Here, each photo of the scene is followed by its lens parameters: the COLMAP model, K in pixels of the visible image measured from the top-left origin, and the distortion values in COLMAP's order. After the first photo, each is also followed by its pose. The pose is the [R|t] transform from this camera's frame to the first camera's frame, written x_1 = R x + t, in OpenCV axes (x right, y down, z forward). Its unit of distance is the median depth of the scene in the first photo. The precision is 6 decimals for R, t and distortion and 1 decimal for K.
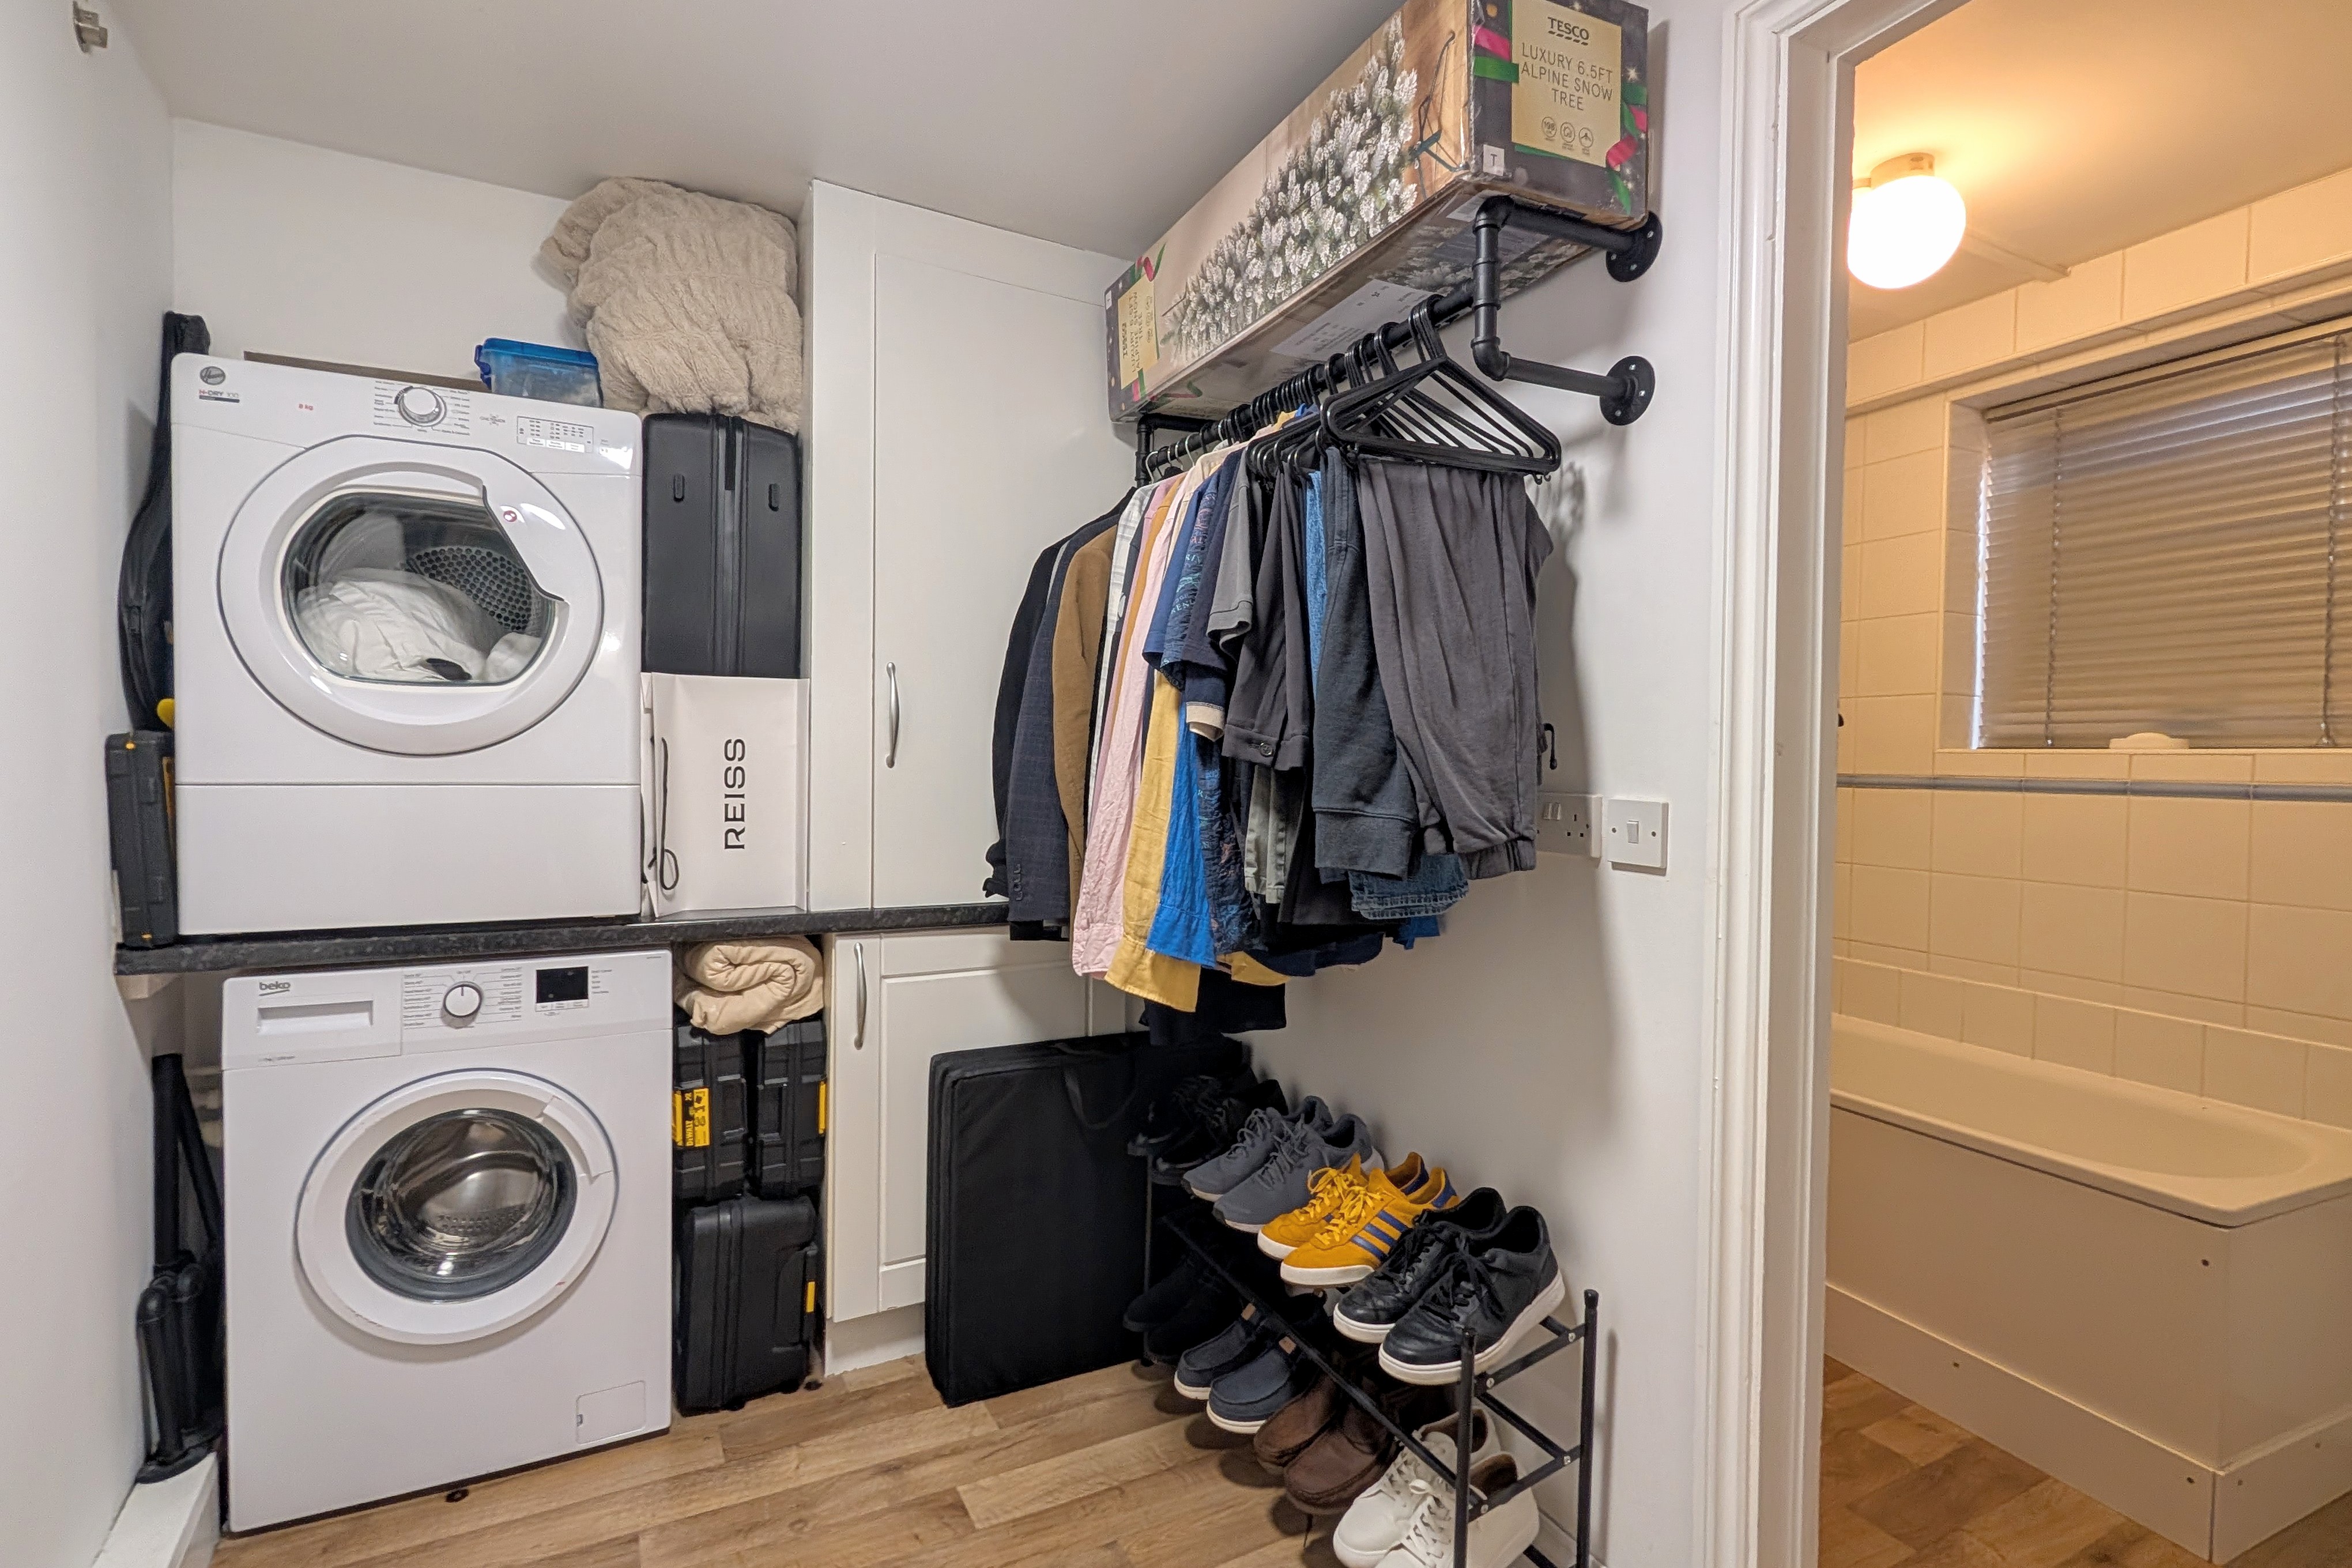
lens RADIAL K [[1123.0, 0, 1165.3], [0, 1123.0, 775.4], [0, 0, 1]] dist [0.000635, 0.000640]
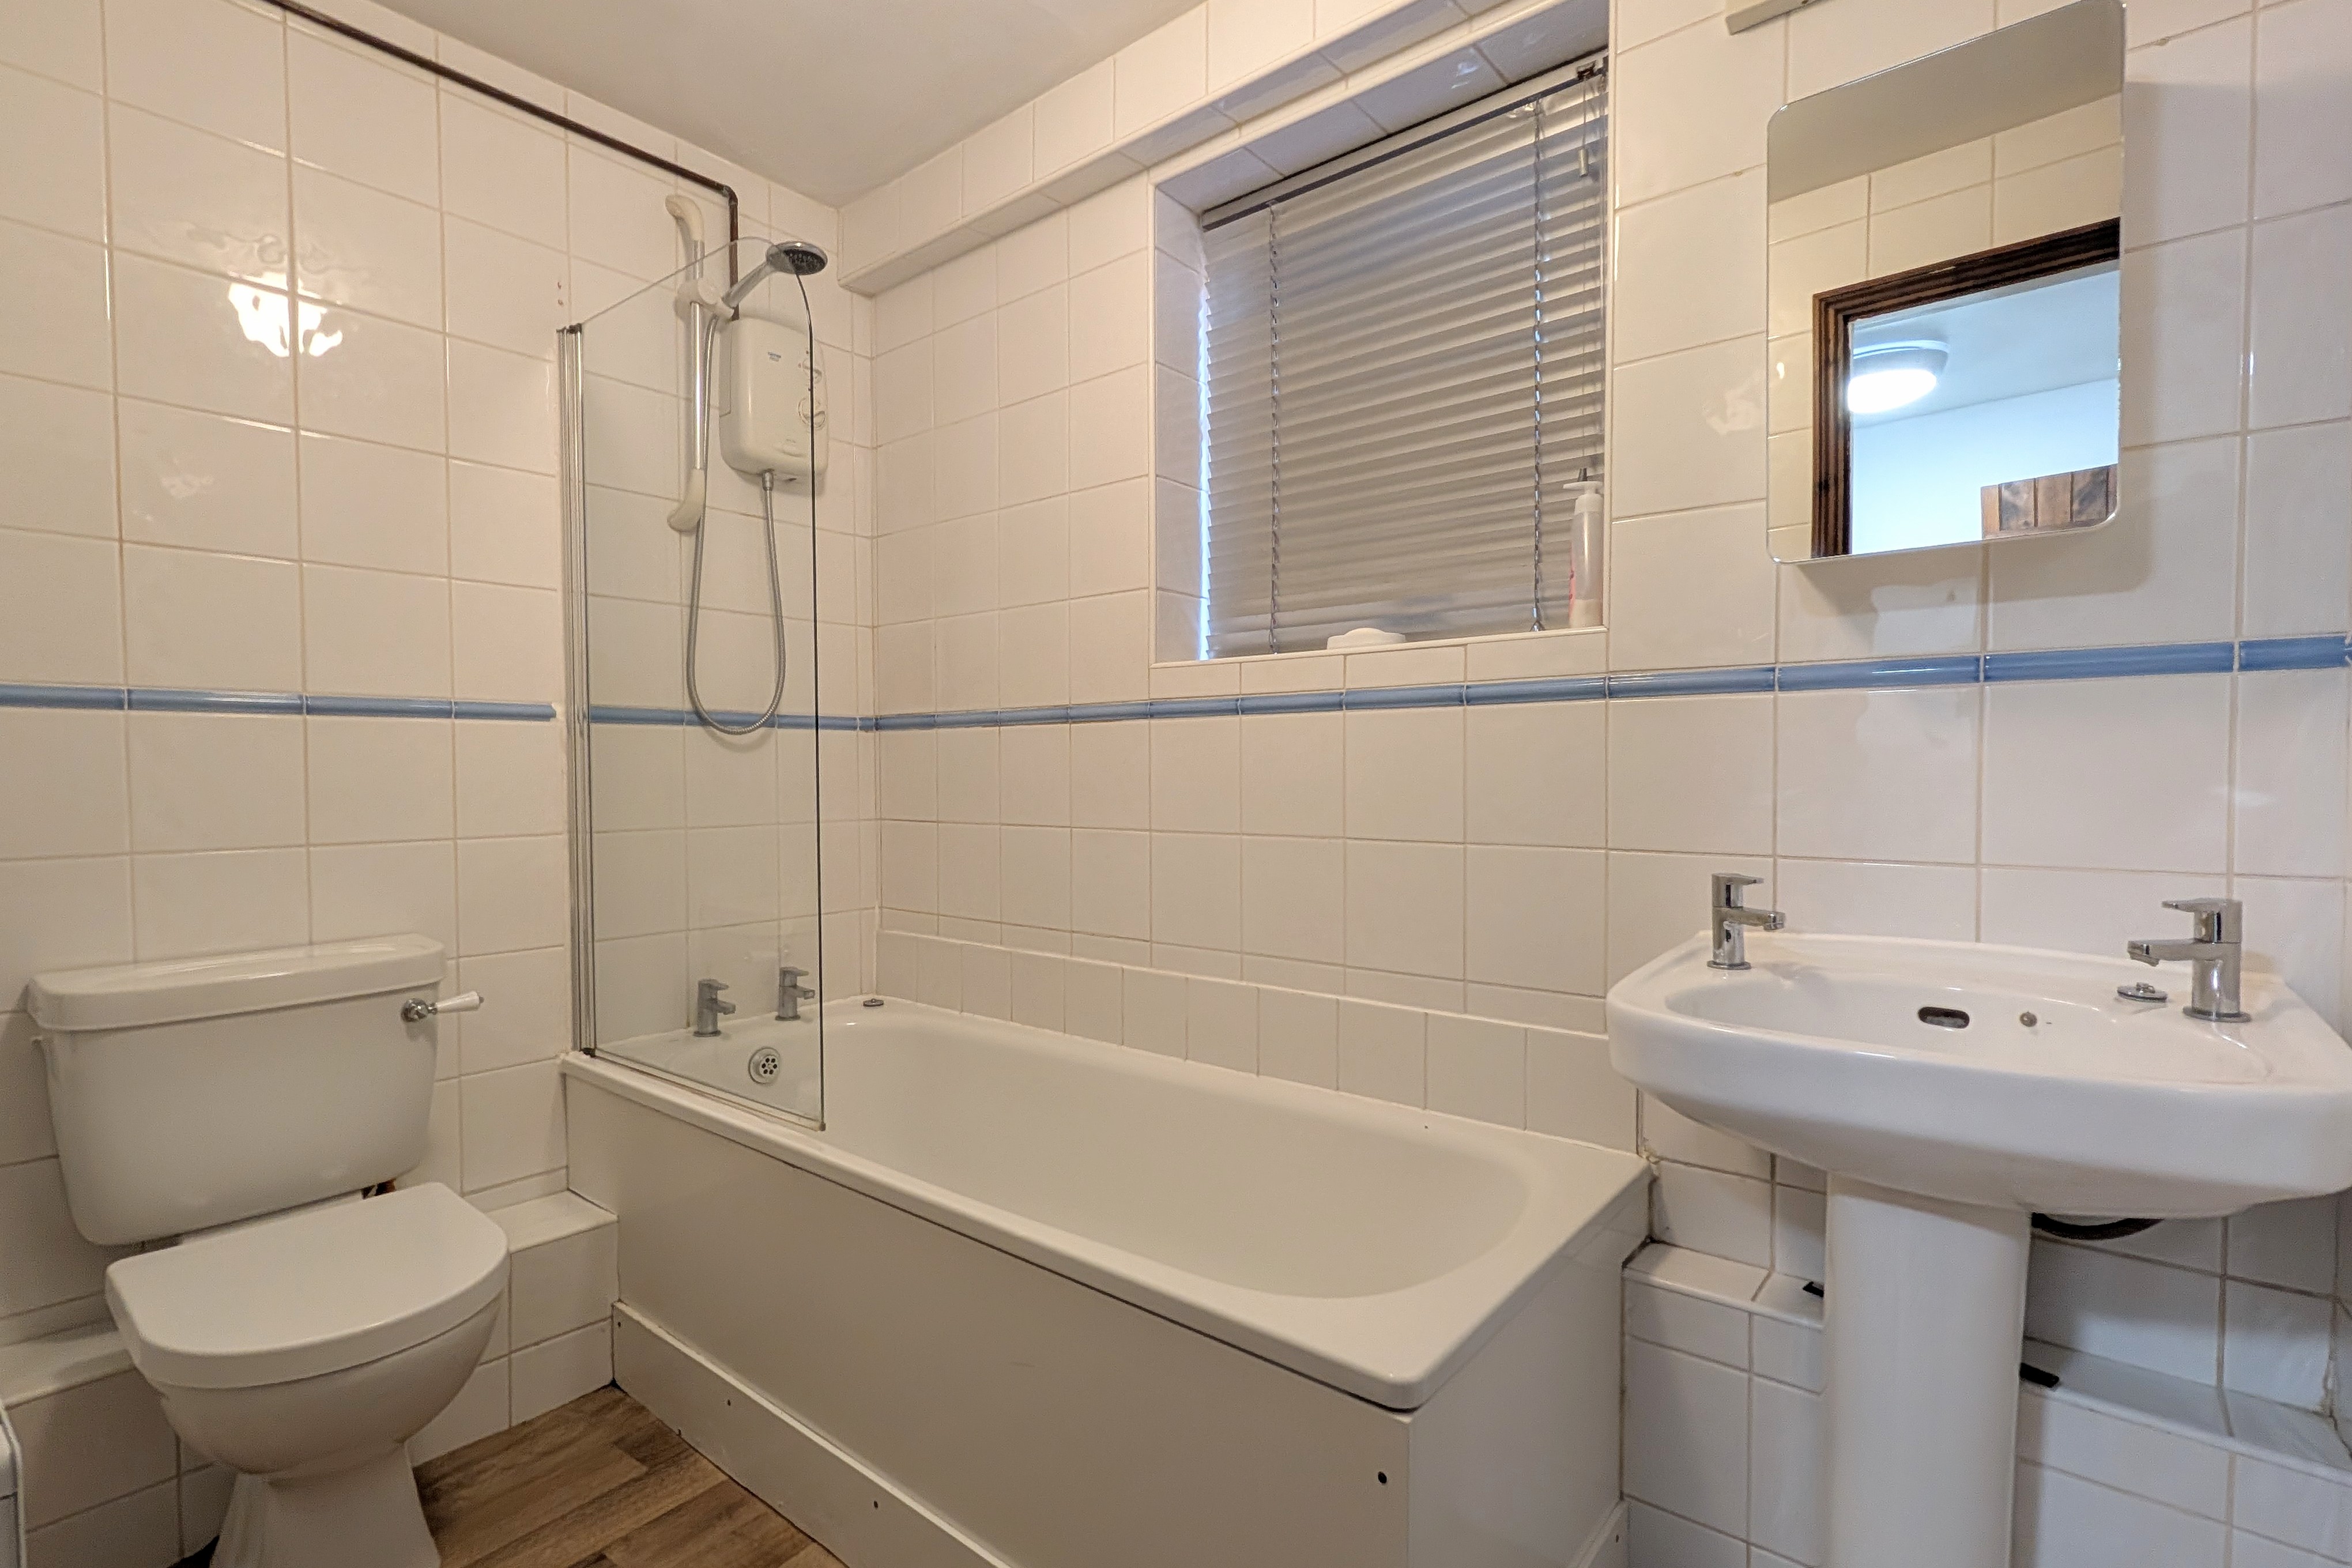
lens RADIAL K [[1123.0, 0, 1182.6], [0, 1123.0, 788.0], [0, 0, 1]] dist [0.000635, 0.000640]
pose [[0.888361, -0.030972, 0.458099, 0.377373], [0.027098, 0.999520, 0.015030, 0.048788], [-0.458345, -0.000939, 0.888774, 0.350511]]
